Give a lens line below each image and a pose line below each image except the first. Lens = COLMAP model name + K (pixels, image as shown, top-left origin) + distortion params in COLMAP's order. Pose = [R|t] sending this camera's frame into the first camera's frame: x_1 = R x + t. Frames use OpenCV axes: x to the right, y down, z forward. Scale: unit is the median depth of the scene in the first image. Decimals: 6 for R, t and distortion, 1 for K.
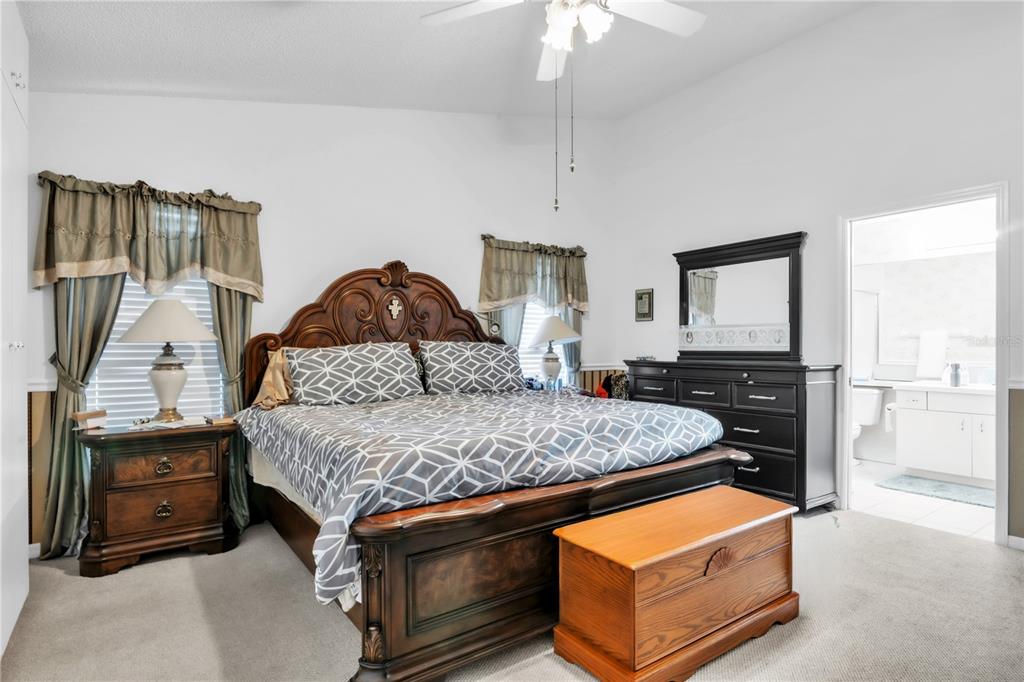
lens RADIAL K [[533.9, 0, 512.0], [0, 533.9, 341.0], [0, 0, 1]] dist [-0.002450, -0.000044]
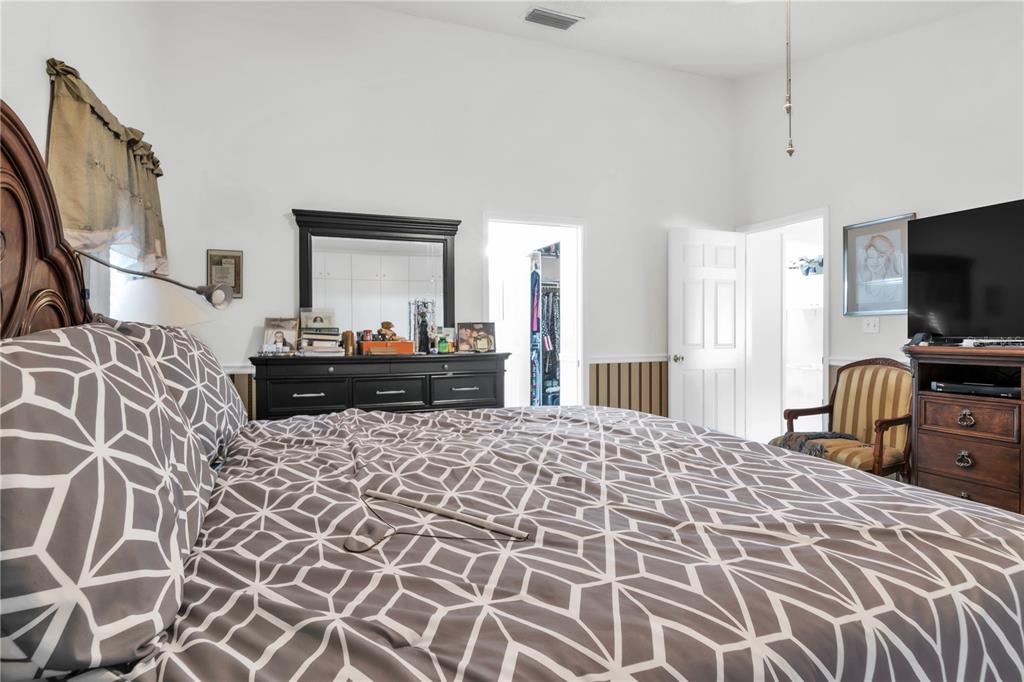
lens RADIAL K [[554.1, 0, 509.6], [0, 554.1, 325.0], [0, 0, 1]] dist [-0.001756, -0.000050]
pose [[0.269056, 0.016750, 0.962979, -0.352582], [-0.001013, 0.999853, -0.017108, 0.007959], [-0.963124, 0.003628, 0.269034, 0.516908]]
